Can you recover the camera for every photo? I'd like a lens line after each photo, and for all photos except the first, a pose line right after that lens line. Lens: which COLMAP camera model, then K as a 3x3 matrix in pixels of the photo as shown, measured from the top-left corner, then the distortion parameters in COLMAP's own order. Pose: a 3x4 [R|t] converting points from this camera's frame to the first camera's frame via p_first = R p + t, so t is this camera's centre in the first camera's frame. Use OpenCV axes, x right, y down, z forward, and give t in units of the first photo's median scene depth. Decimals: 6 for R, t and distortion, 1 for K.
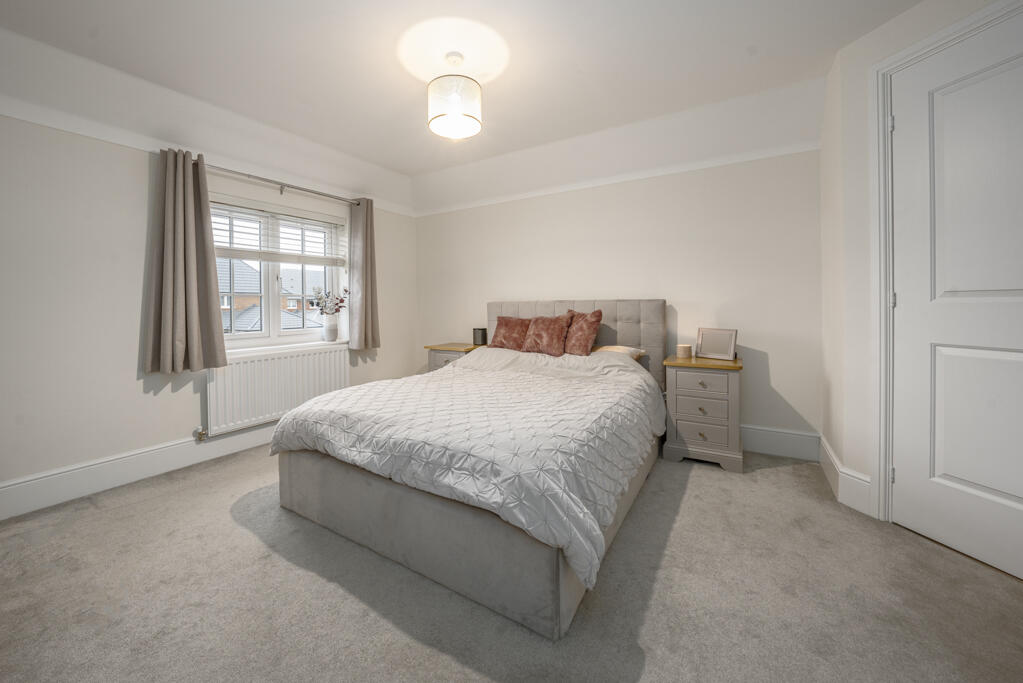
lens RADIAL K [[386.3, 0, 512.5], [0, 386.3, 308.3], [0, 0, 1]] dist [-0.017112, -0.000079]
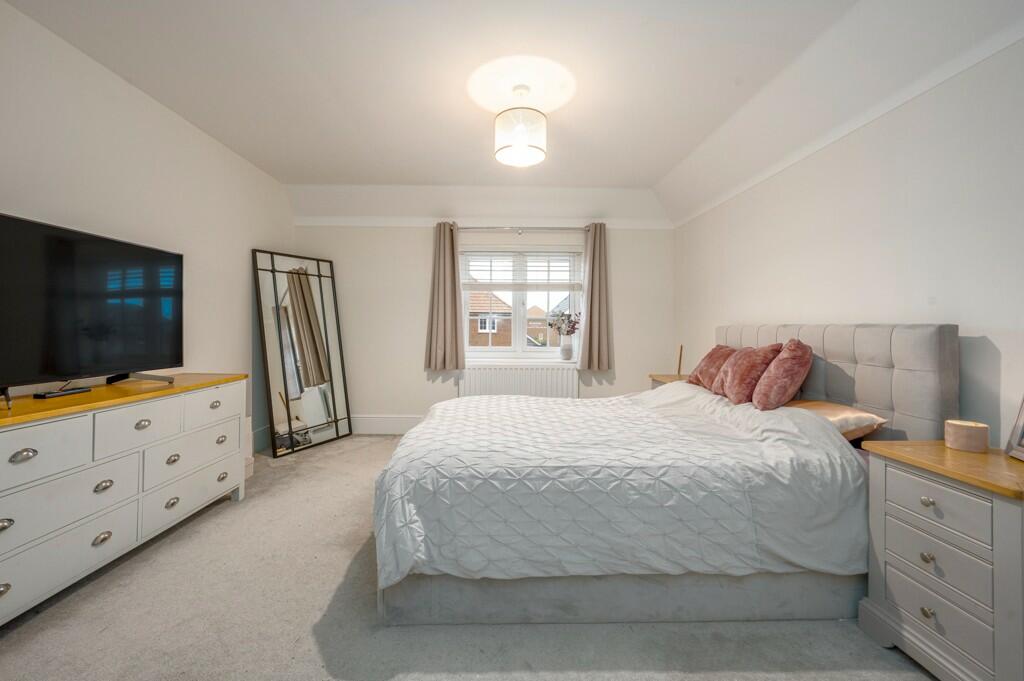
lens RADIAL K [[421.6, 0, 511.9], [0, 421.6, 324.7], [0, 0, 1]] dist [-0.000961, 0.000091]
pose [[0.558291, 0.009805, -0.829588, 0.506162], [-0.023677, 0.999711, -0.004118, -0.007230], [0.829308, 0.021942, 0.558361, 0.230149]]
